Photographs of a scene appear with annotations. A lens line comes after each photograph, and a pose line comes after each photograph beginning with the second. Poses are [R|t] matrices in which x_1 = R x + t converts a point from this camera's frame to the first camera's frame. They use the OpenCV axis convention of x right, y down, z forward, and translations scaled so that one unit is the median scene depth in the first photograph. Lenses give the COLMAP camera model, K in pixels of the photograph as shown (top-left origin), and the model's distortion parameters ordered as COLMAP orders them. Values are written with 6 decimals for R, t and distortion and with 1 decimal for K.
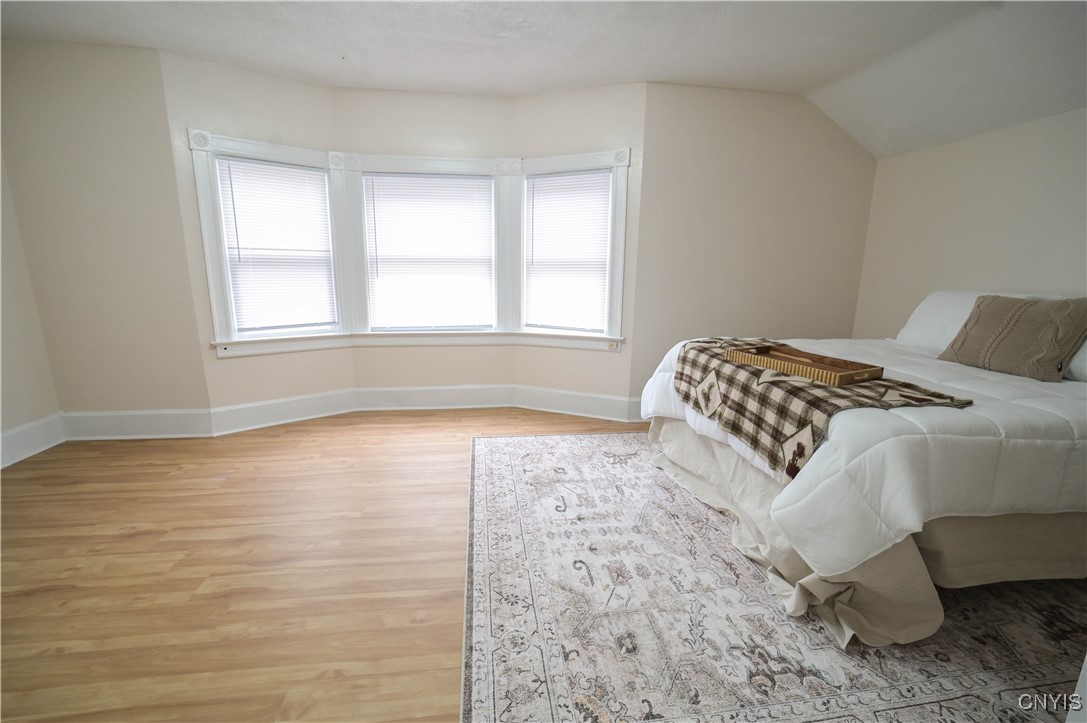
lens RADIAL K [[444.7, 0, 539.0], [0, 444.7, 374.5], [0, 0, 1]] dist [-0.039124, 0.008913]
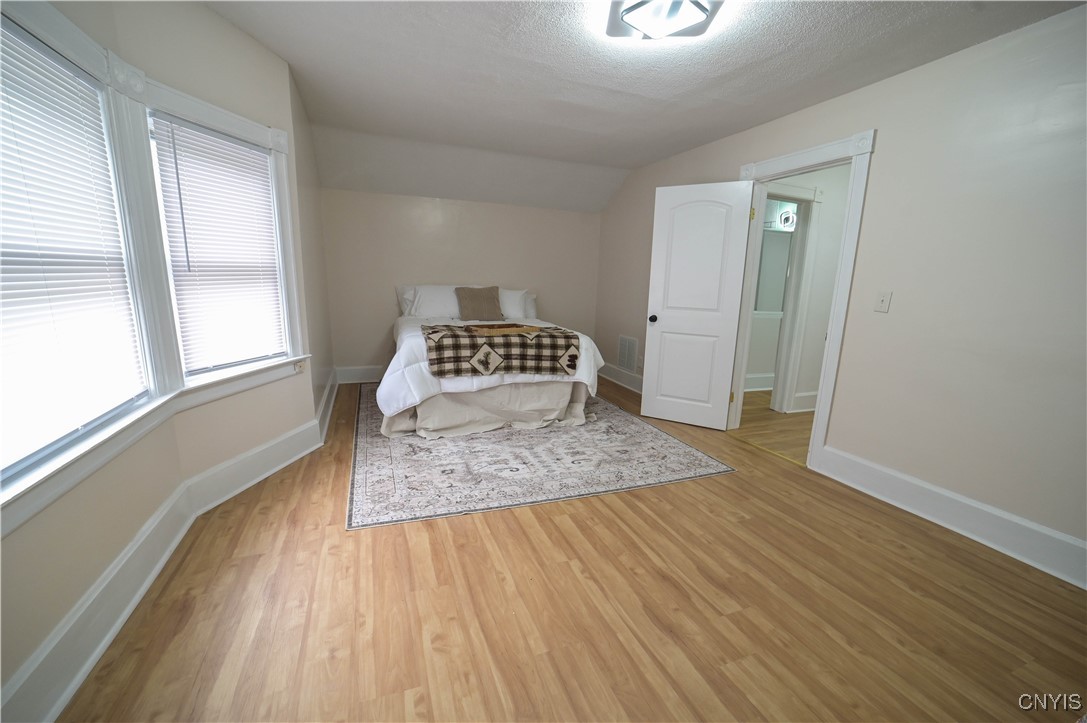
lens RADIAL K [[444.7, 0, 539.0], [0, 444.7, 374.5], [0, 0, 1]] dist [-0.039124, 0.008913]
pose [[-0.226473, -0.228112, 0.946929, -1.235425], [0.193737, 0.942214, 0.273312, -0.322028], [-0.954555, 0.245353, -0.169192, 1.199158]]
